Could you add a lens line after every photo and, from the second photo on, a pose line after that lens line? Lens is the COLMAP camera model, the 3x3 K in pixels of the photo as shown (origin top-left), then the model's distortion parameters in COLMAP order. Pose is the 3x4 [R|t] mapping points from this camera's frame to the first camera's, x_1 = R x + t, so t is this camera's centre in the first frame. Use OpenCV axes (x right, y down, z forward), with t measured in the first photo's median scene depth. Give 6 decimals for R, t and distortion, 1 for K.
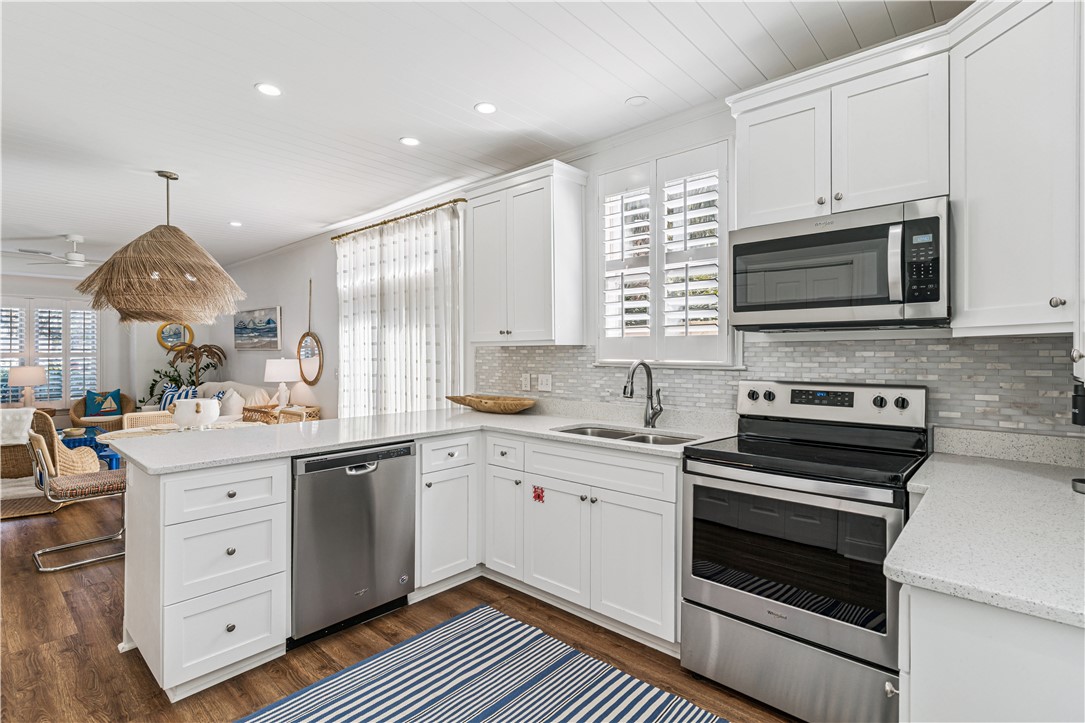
lens RADIAL K [[521.9, 0, 550.6], [0, 521.9, 352.8], [0, 0, 1]] dist [0.002546, 0.000967]
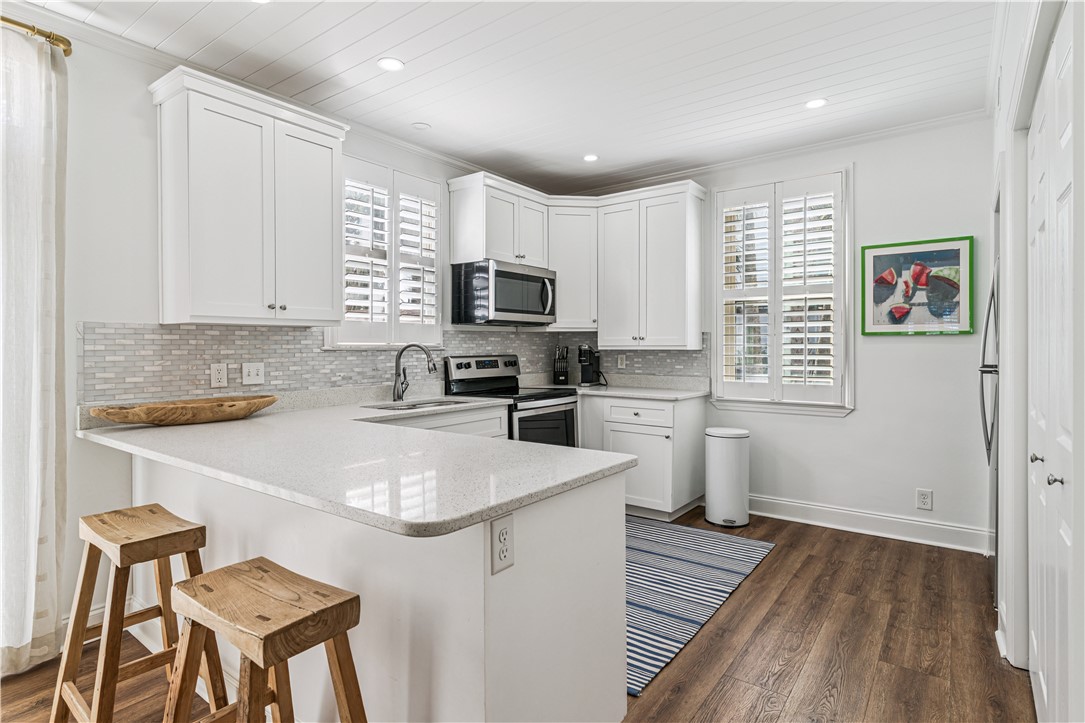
lens RADIAL K [[559.2, 0, 537.1], [0, 559.2, 348.2], [0, 0, 1]] dist [-0.006443, 0.002098]
pose [[-0.081132, -0.000830, 0.996703, -0.904543], [0.005895, 0.999982, 0.001312, 0.021700], [-0.996686, 0.005982, -0.081126, 0.671868]]
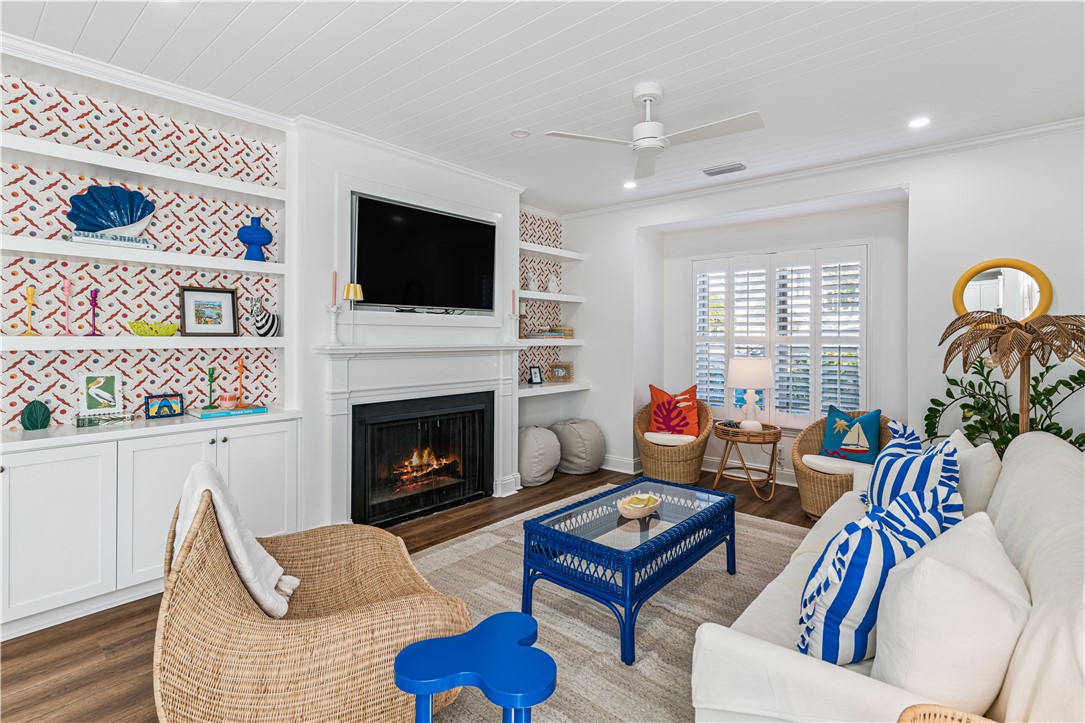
lens RADIAL K [[521.9, 0, 546.7], [0, 521.9, 335.5], [0, 0, 1]] dist [0.002546, 0.000967]
pose [[0.017466, 0.003578, -0.999841, -0.736892], [-0.003926, 0.999986, 0.003510, -0.005321], [0.999840, 0.003864, 0.017480, 1.499252]]
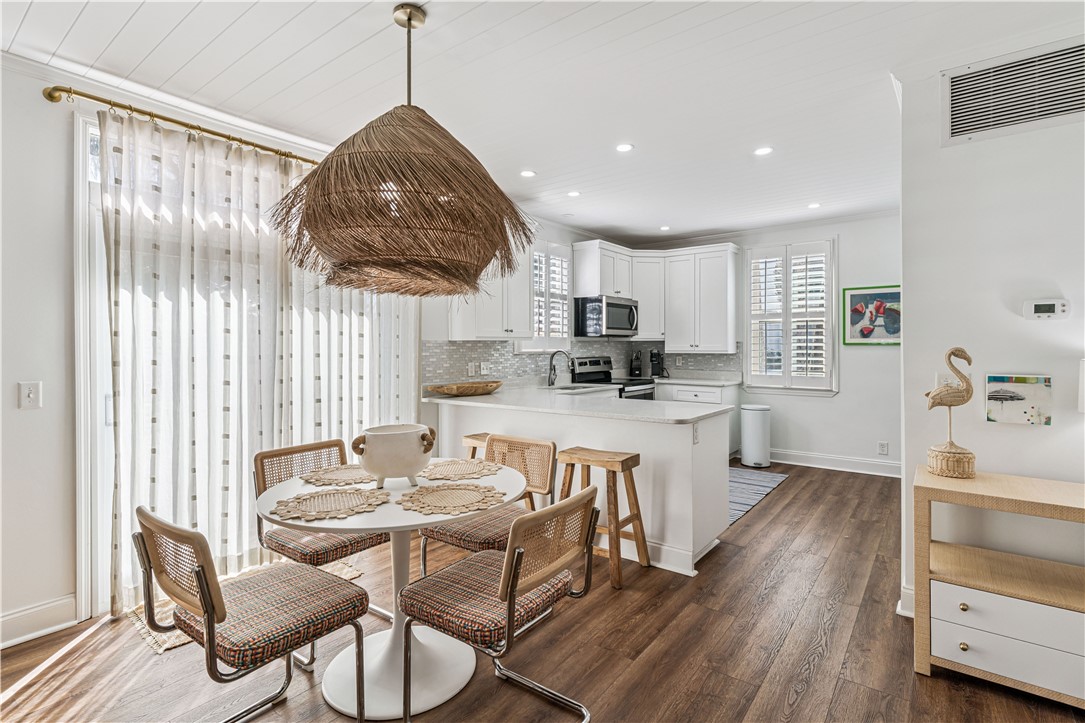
lens RADIAL K [[521.9, 0, 543.3], [0, 521.9, 343.7], [0, 0, 1]] dist [0.002546, 0.000967]
pose [[-0.074040, 0.006156, 0.997236, -1.397393], [0.005231, 0.999970, -0.005785, 0.002826], [-0.997242, 0.004788, -0.074070, 0.986111]]
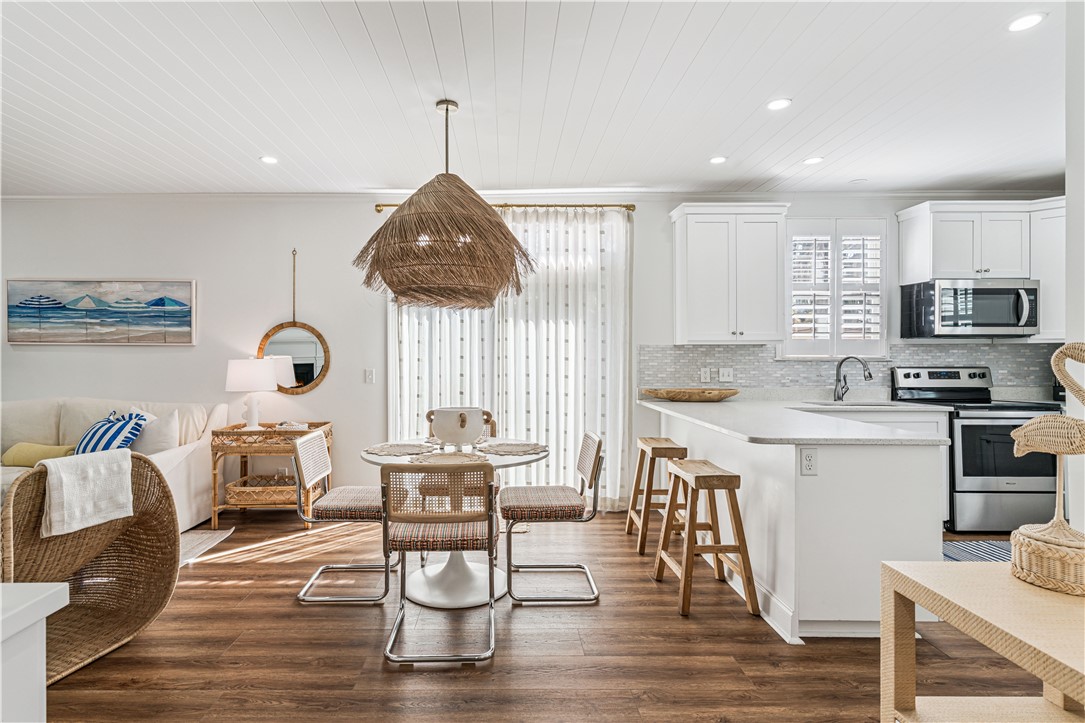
lens RADIAL K [[549.6, 0, 506.0], [0, 549.6, 354.7], [0, 0, 1]] dist [0.000234, 0.001549]
pose [[0.746954, 0.003309, 0.664867, -1.298491], [-0.000654, 0.999991, -0.004243, 0.016416], [-0.664875, 0.002735, 0.746950, 0.396288]]
